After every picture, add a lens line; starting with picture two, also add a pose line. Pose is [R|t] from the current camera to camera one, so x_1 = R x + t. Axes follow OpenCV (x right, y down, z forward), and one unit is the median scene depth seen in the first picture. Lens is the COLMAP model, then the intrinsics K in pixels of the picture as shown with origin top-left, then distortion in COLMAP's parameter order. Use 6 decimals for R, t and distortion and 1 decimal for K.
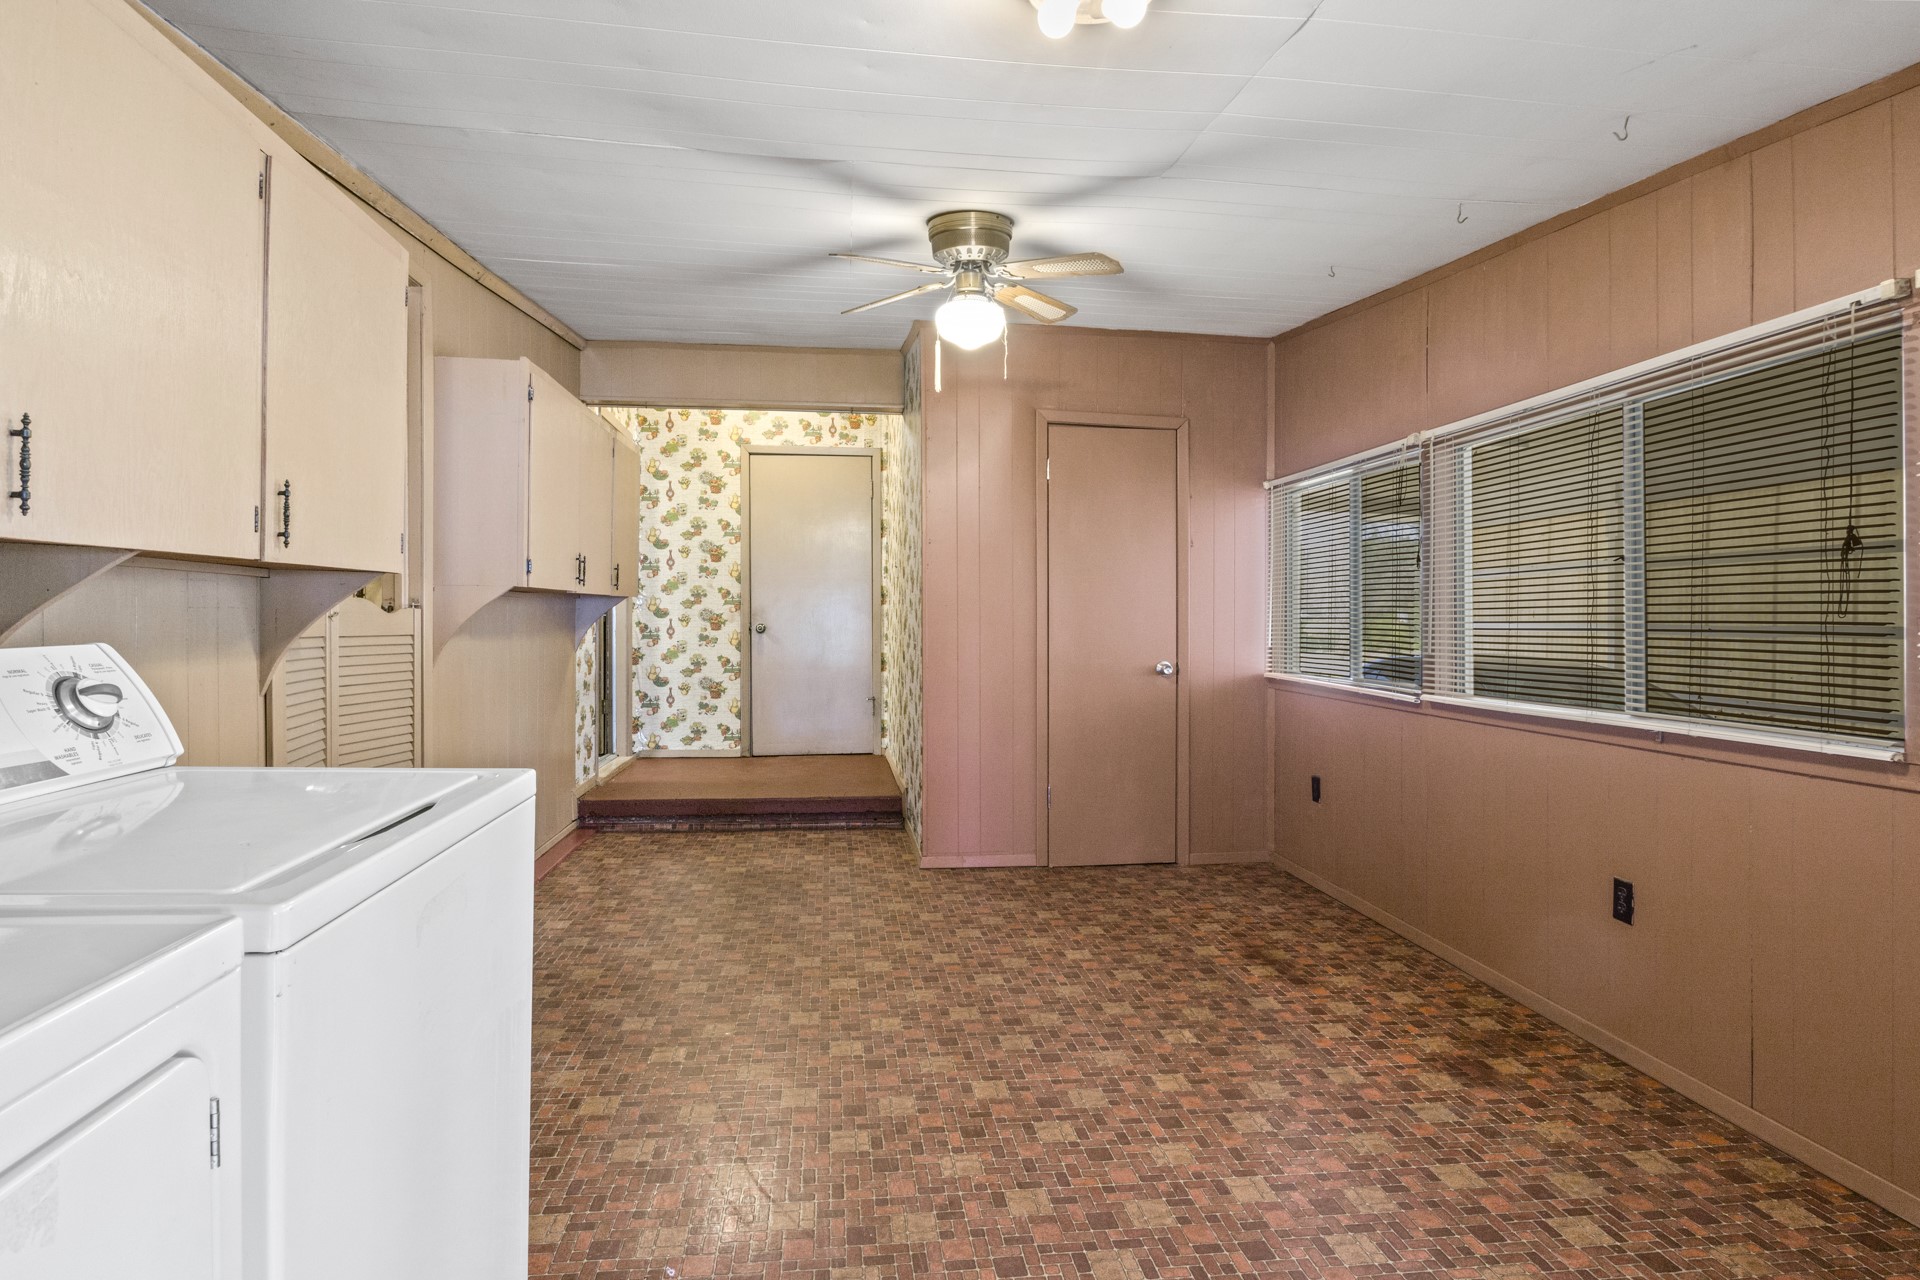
lens RADIAL K [[980.6, 0, 963.3], [0, 980.6, 626.2], [0, 0, 1]] dist [-0.009847, 0.000095]
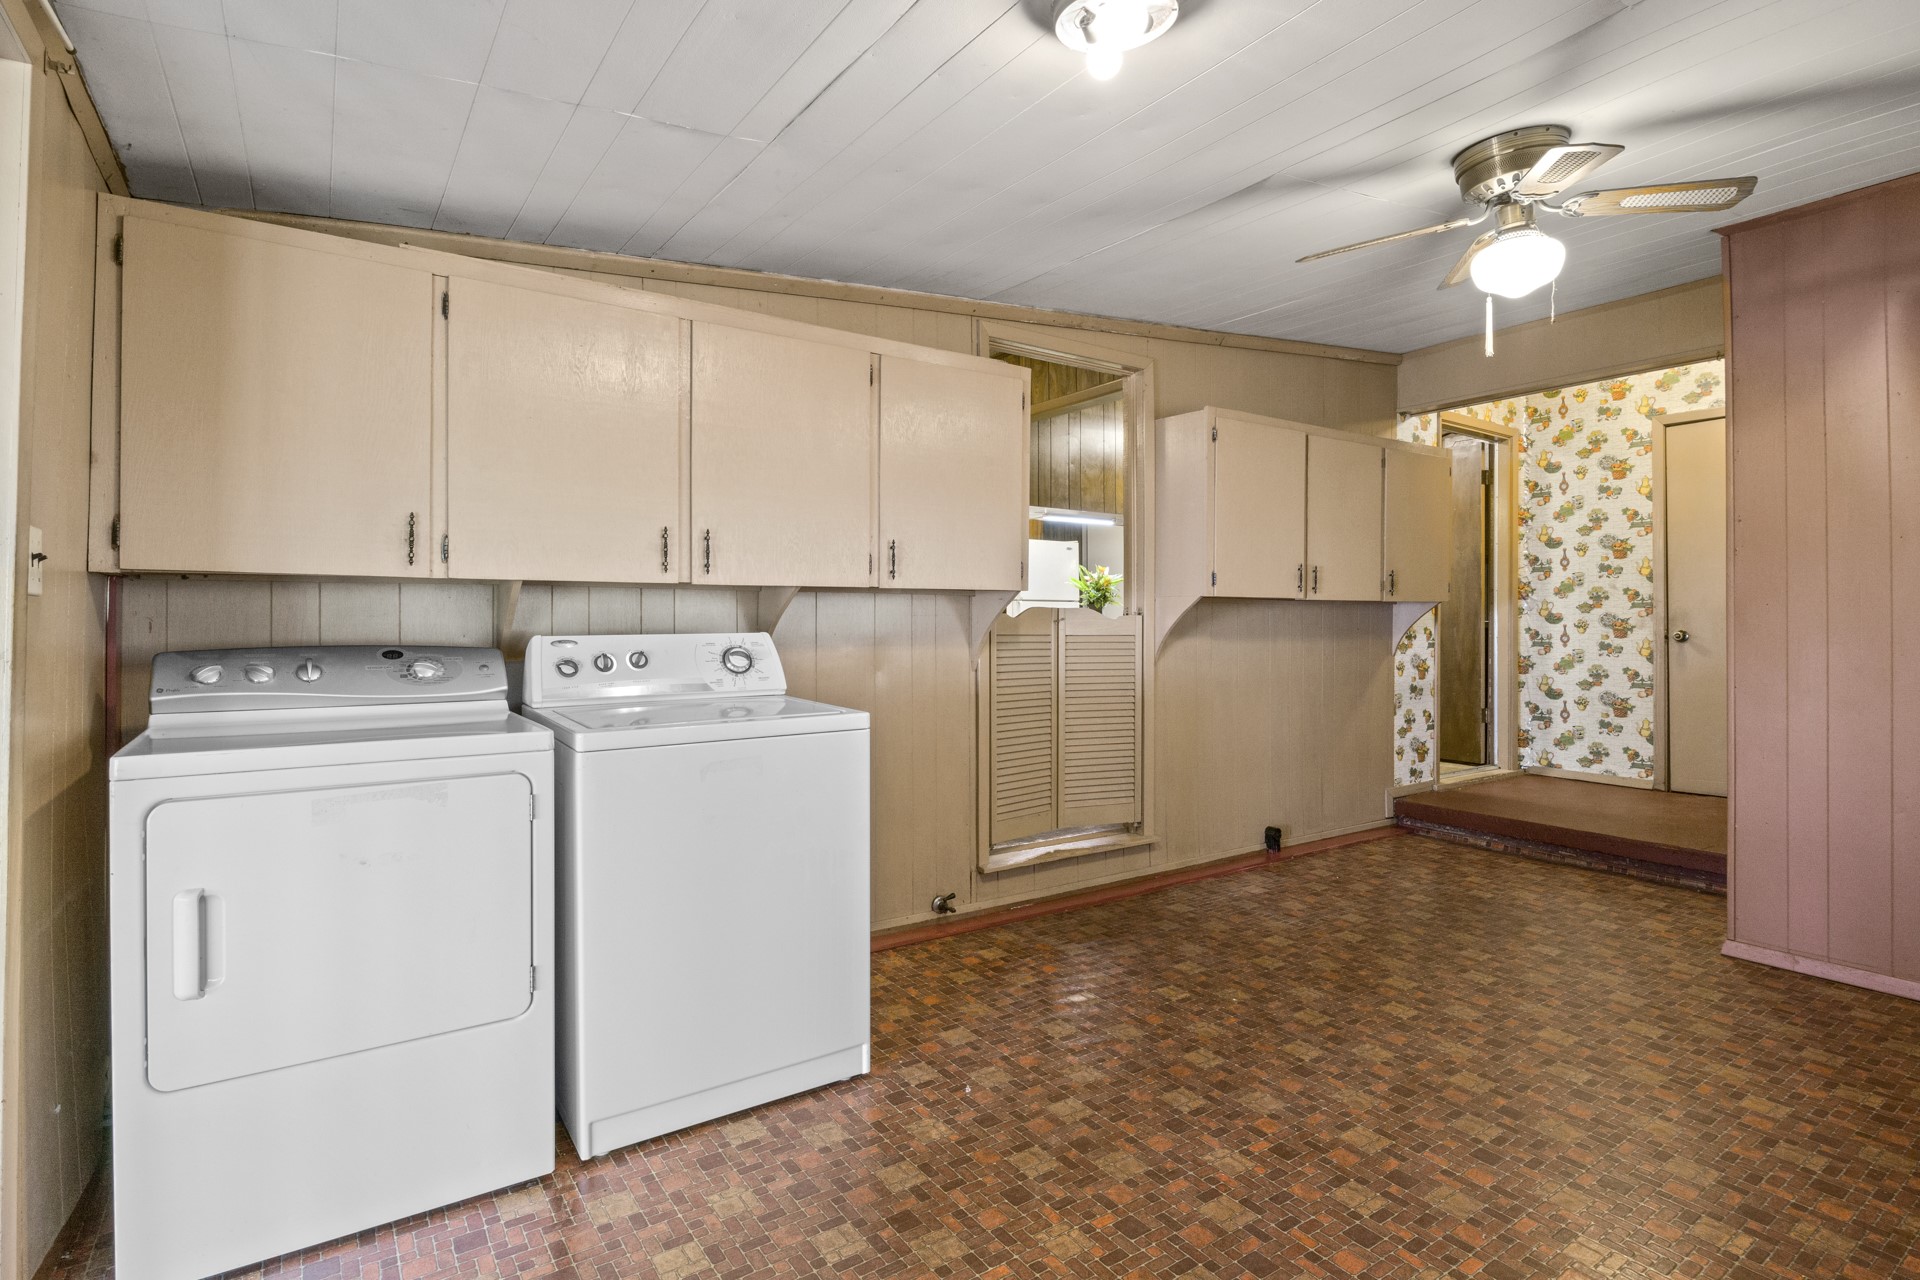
lens RADIAL K [[980.6, 0, 963.0], [0, 980.6, 630.2], [0, 0, 1]] dist [-0.009847, 0.000095]
pose [[0.443006, 0.001876, -0.896517, 0.263338], [-0.007270, 0.999972, -0.001500, 0.002938], [0.896489, 0.007182, 0.443007, 0.103772]]
